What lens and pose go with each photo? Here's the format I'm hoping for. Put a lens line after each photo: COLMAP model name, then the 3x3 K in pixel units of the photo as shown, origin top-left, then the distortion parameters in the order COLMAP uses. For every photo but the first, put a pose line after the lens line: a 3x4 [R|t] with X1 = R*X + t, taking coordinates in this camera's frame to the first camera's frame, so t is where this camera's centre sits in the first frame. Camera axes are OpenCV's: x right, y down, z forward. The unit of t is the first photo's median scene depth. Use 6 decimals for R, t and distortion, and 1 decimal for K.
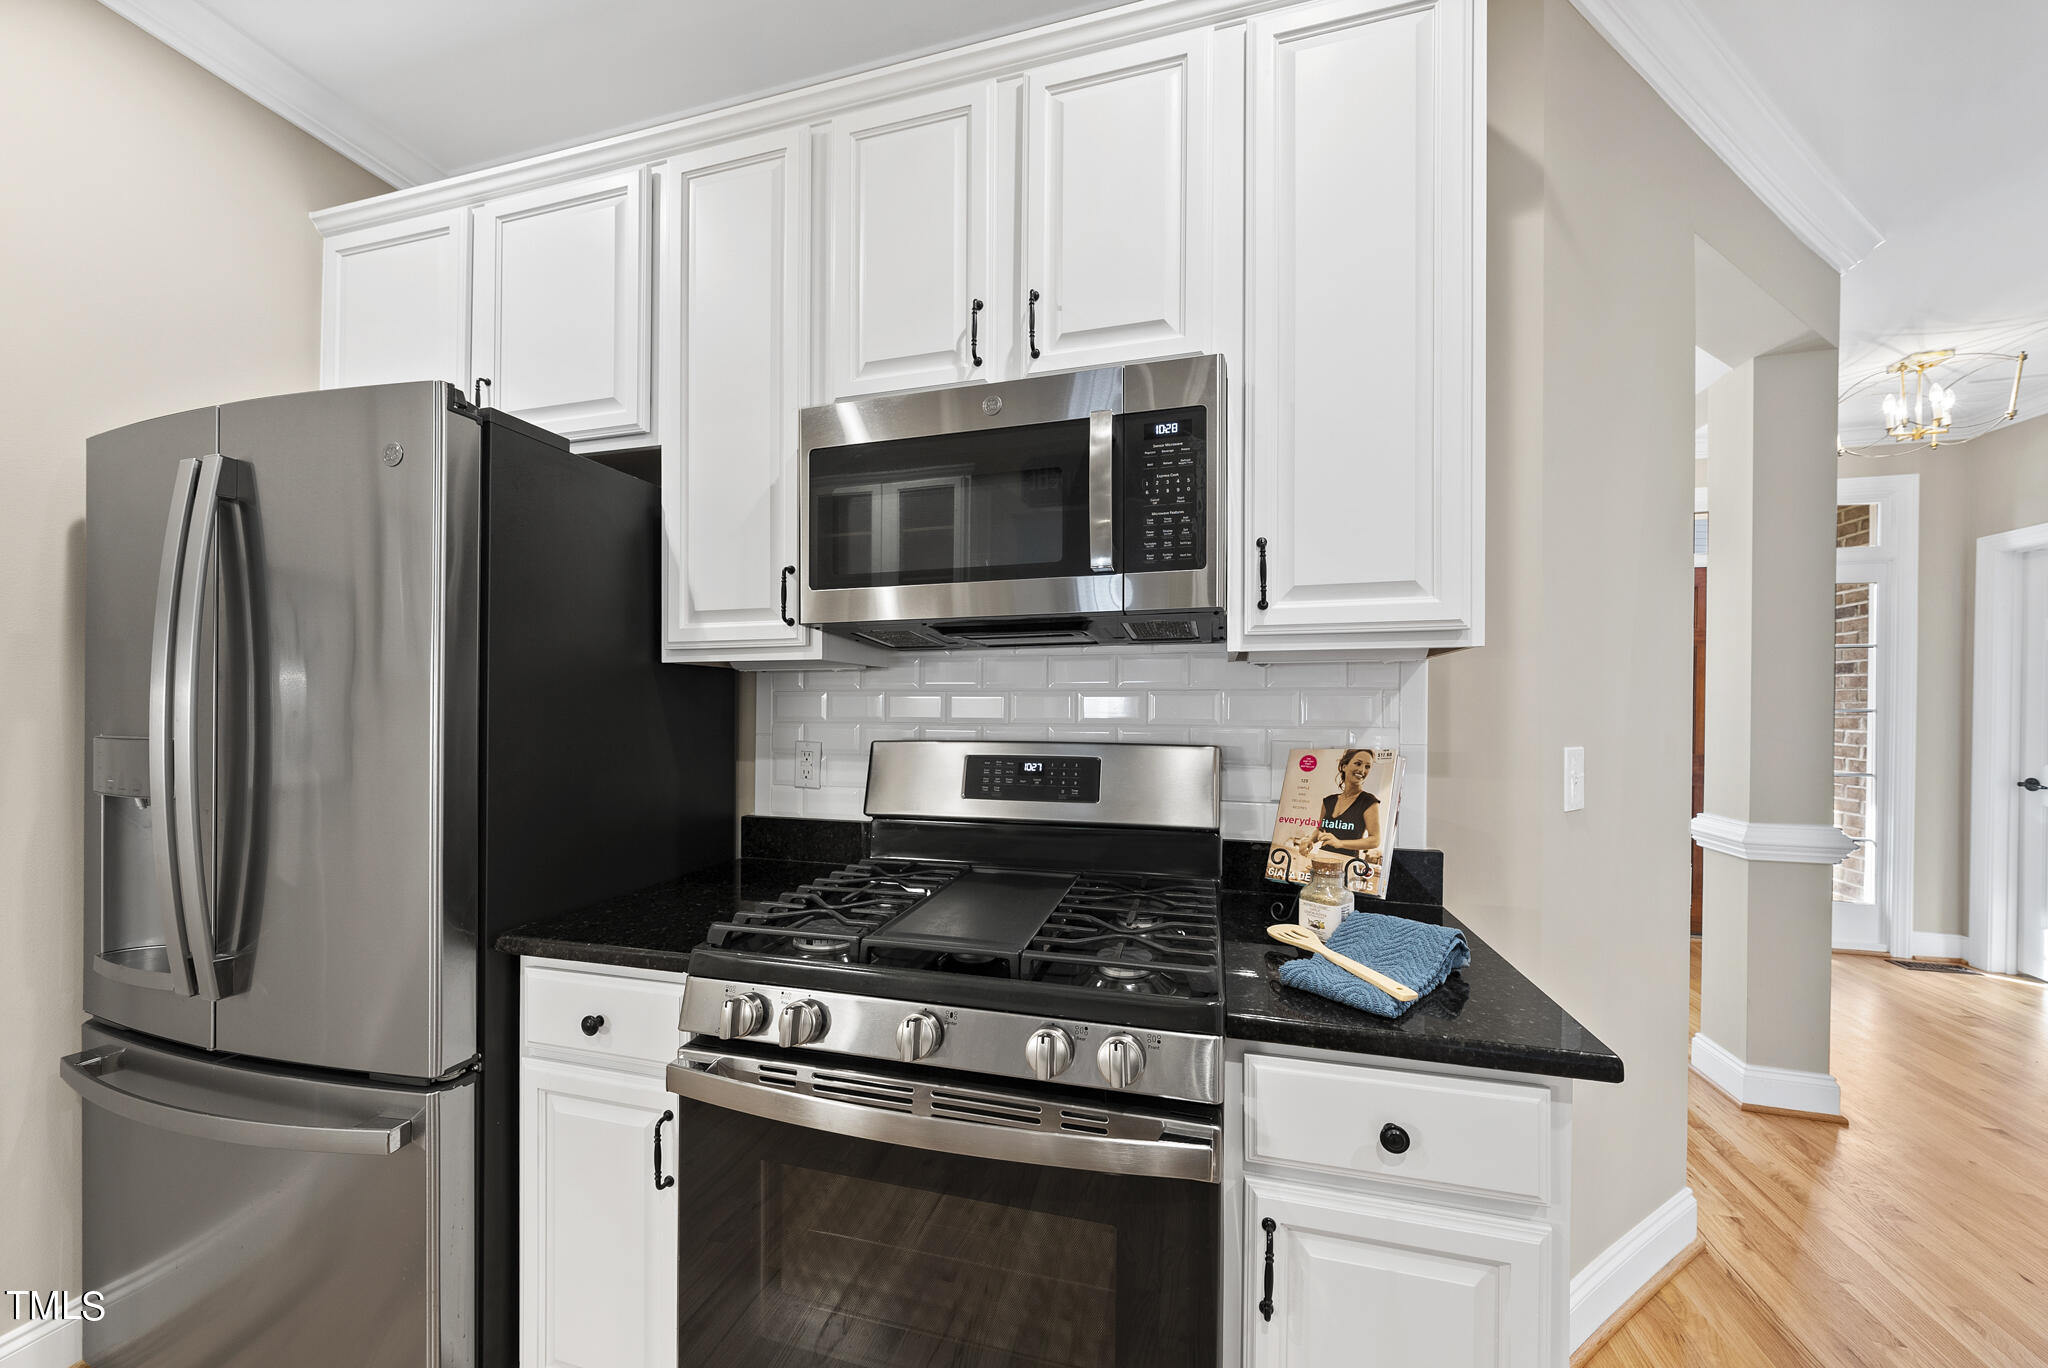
lens RADIAL K [[689.6, 0, 1025.2], [0, 689.6, 710.9], [0, 0, 1]] dist [-0.000425, -0.000005]
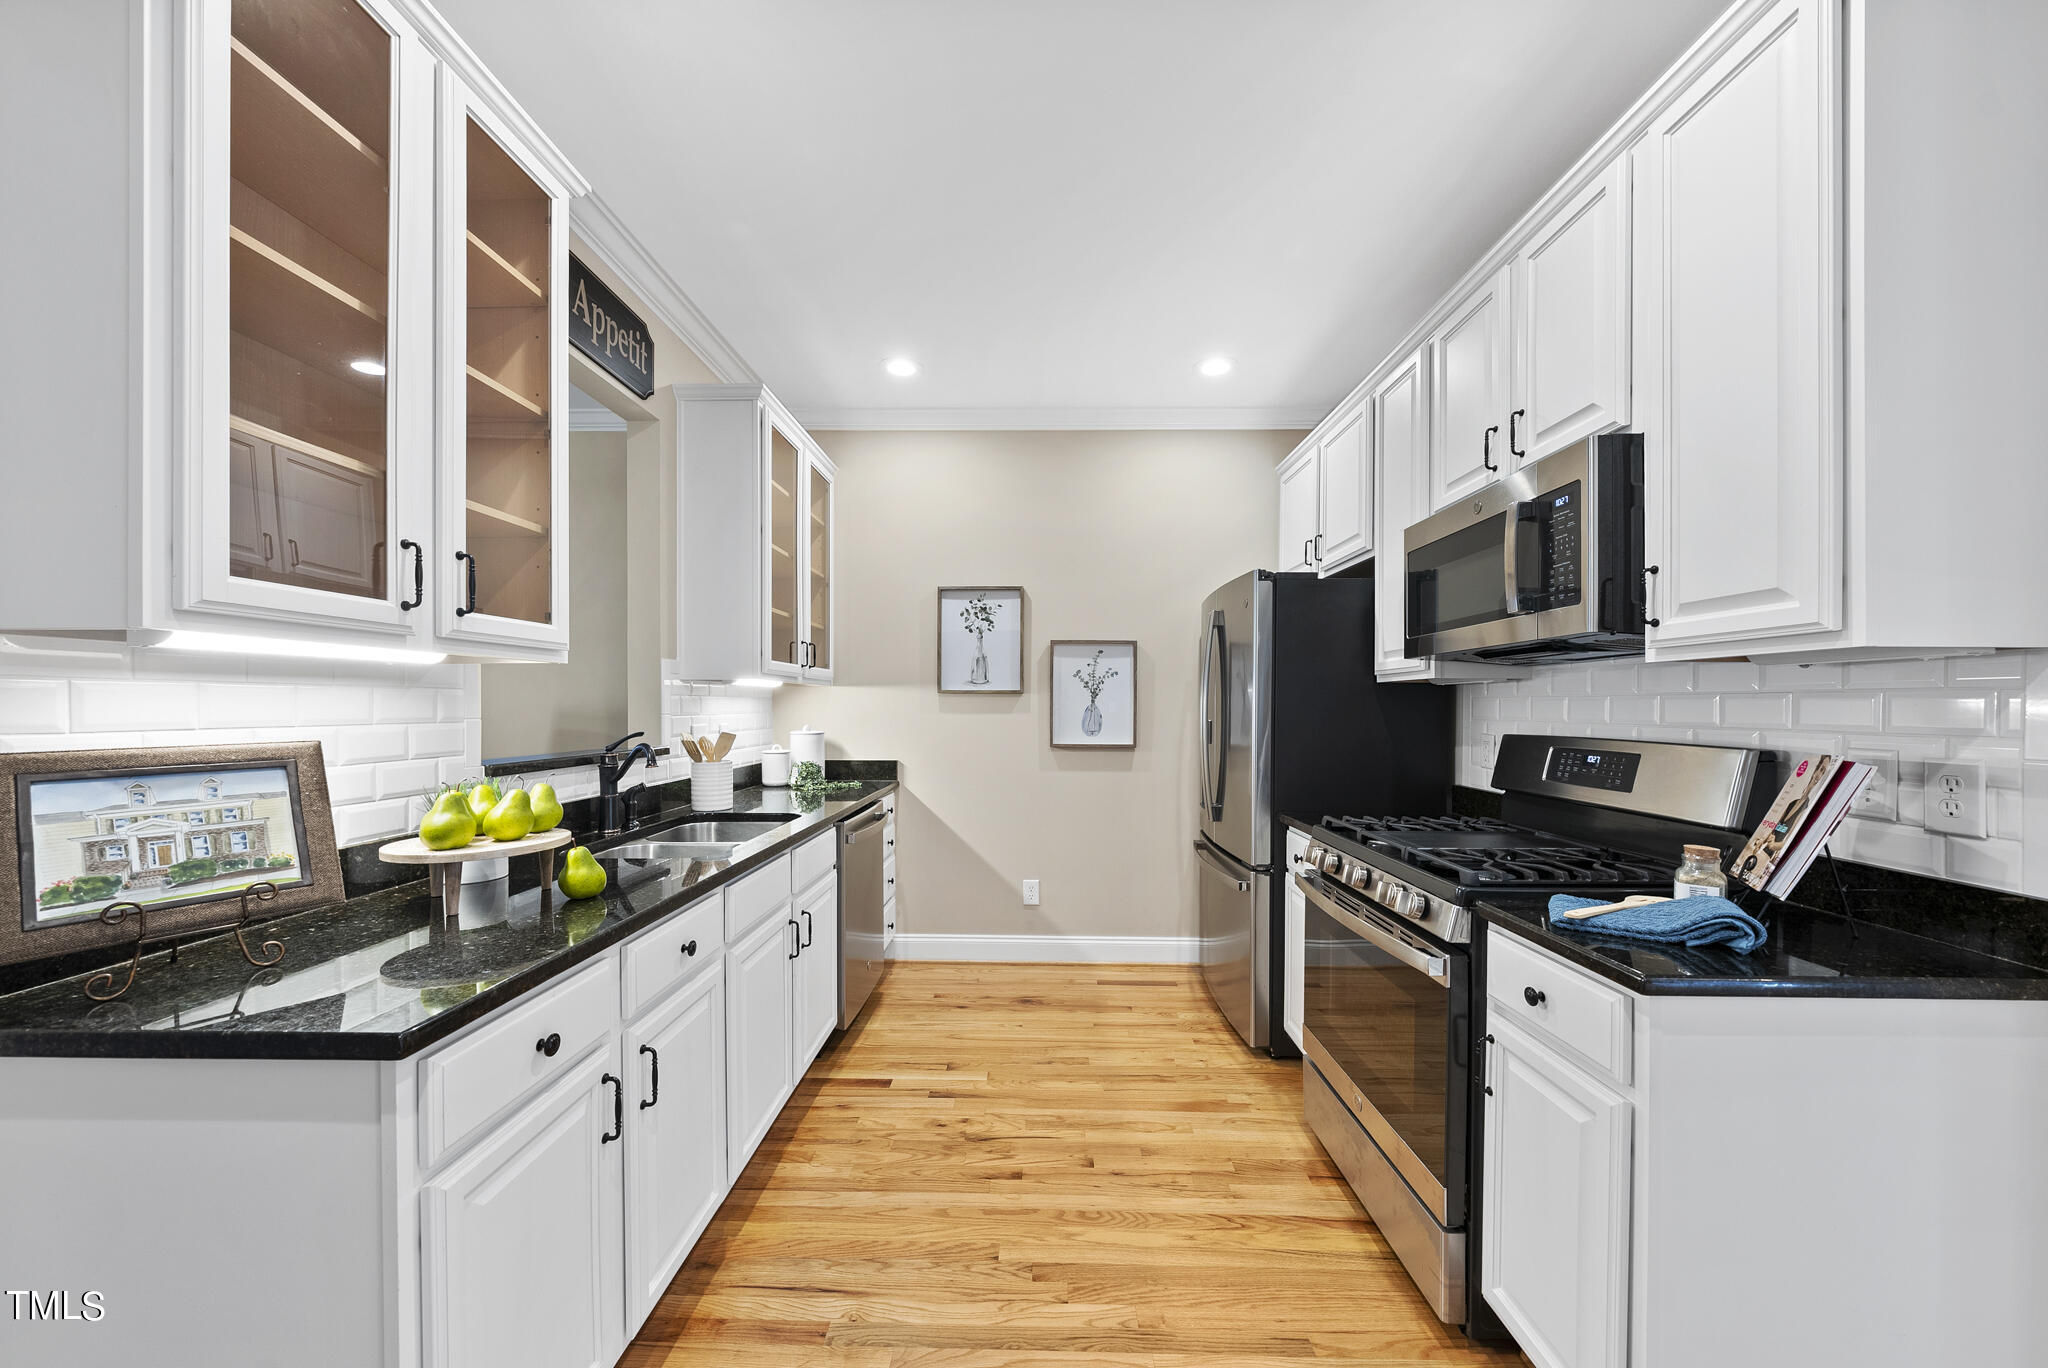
lens RADIAL K [[717.2, 0, 1025.6], [0, 717.2, 706.6], [0, 0, 1]] dist [-0.000802, -0.000177]
pose [[0.242934, -0.000371, -0.970043, 1.014690], [-0.010669, 0.999938, -0.003055, 0.004235], [0.969984, 0.011092, 0.242916, -0.269927]]
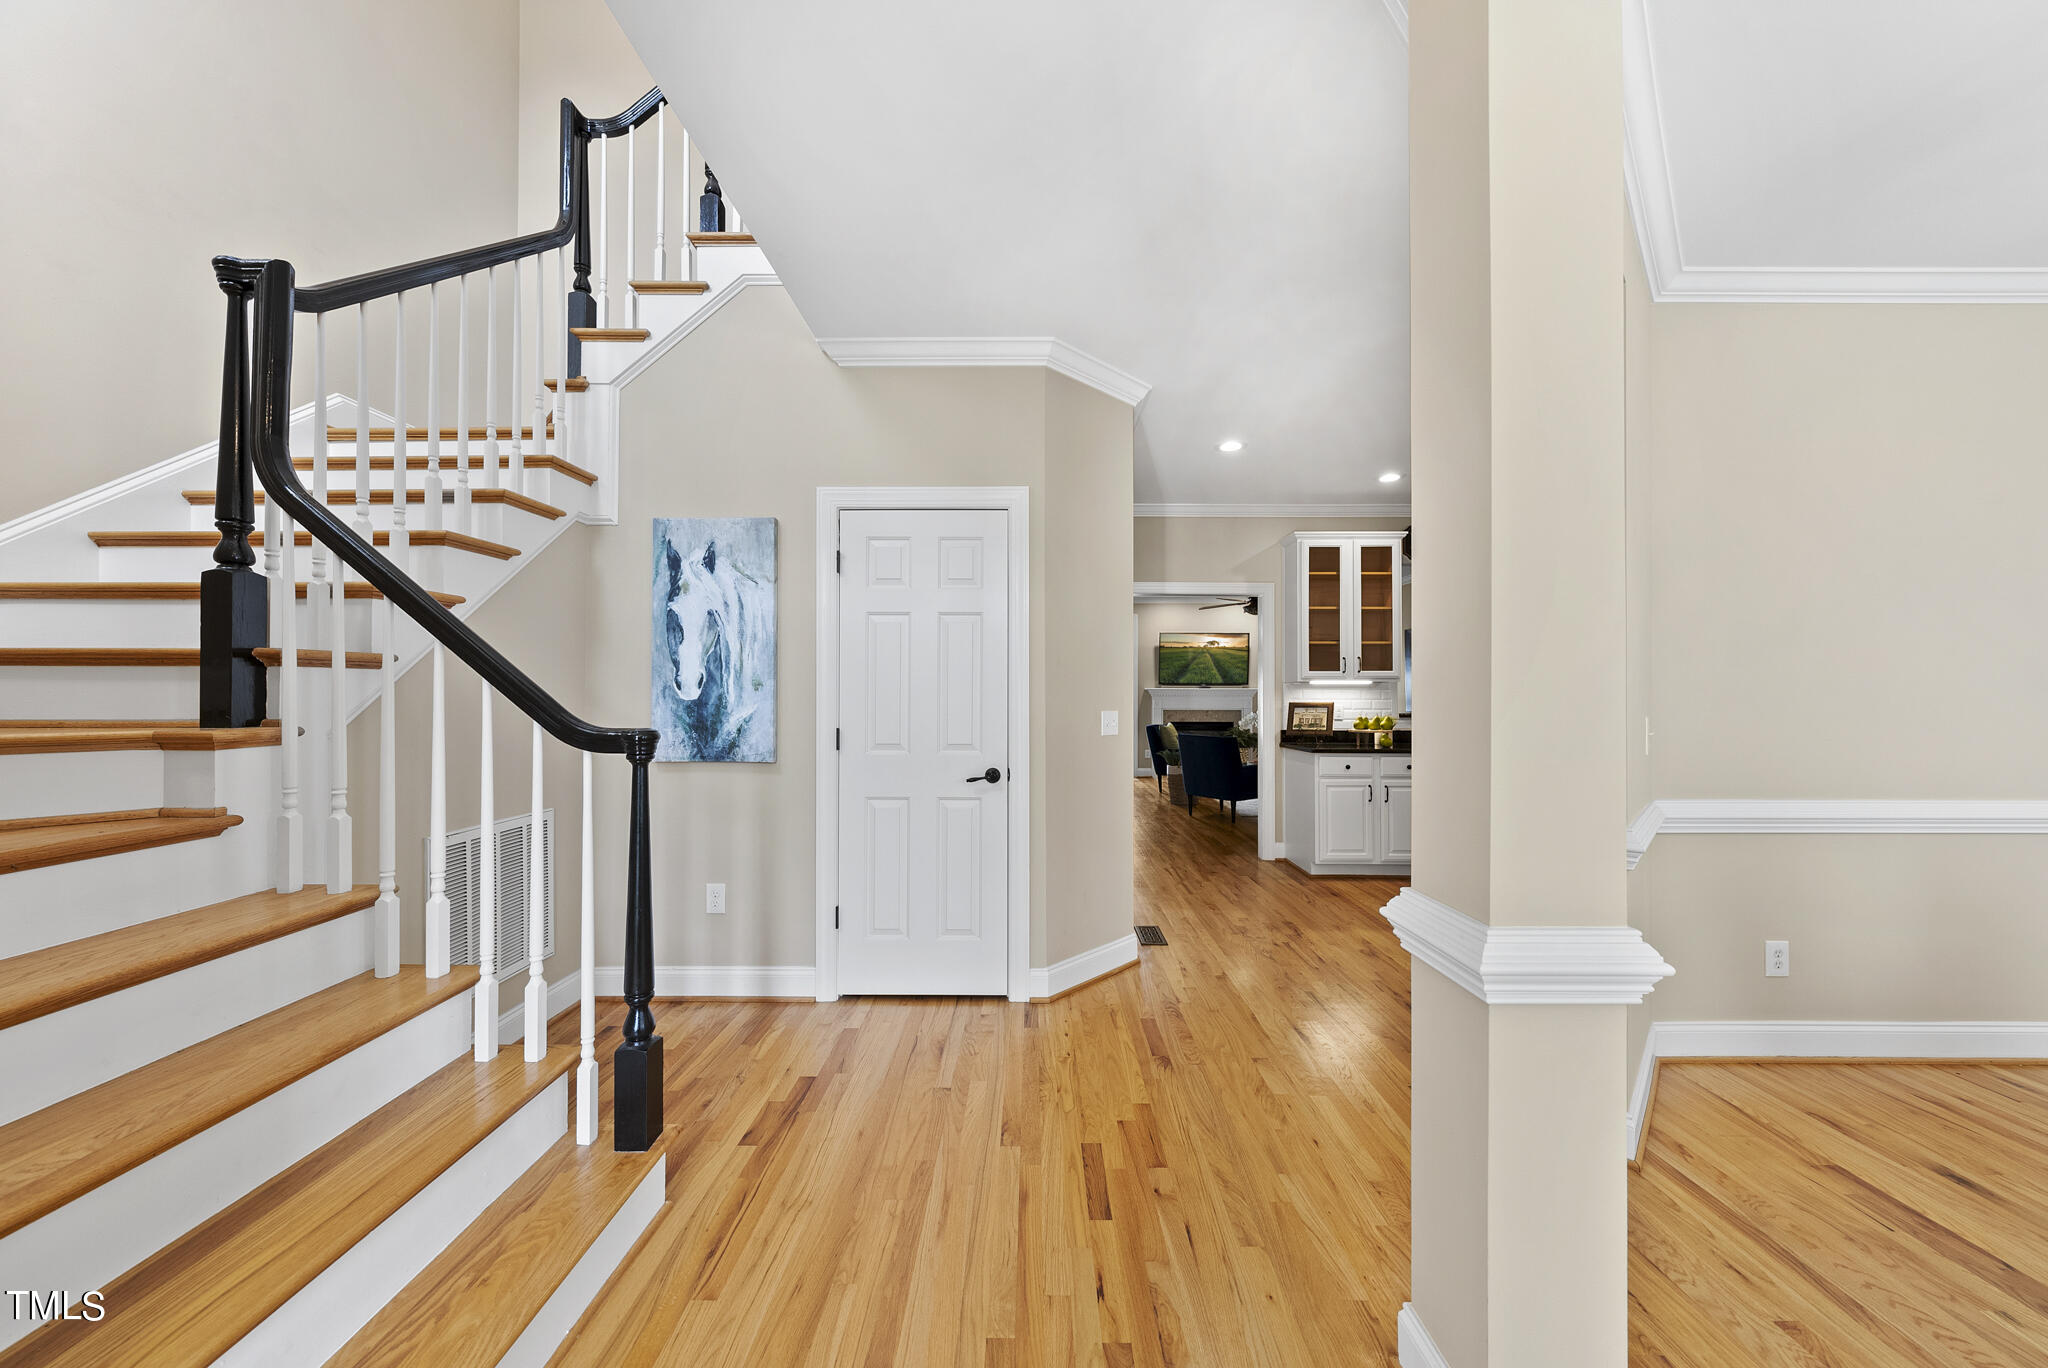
lens RADIAL K [[703.1, 0, 1026.1], [0, 703.1, 687.1], [0, 0, 1]] dist [-0.000672, -0.000050]
pose [[-0.965852, -0.008109, -0.258967, 2.575268], [-0.007735, 0.999967, -0.002465, -0.008409], [0.258979, -0.000378, -0.965883, 2.347815]]
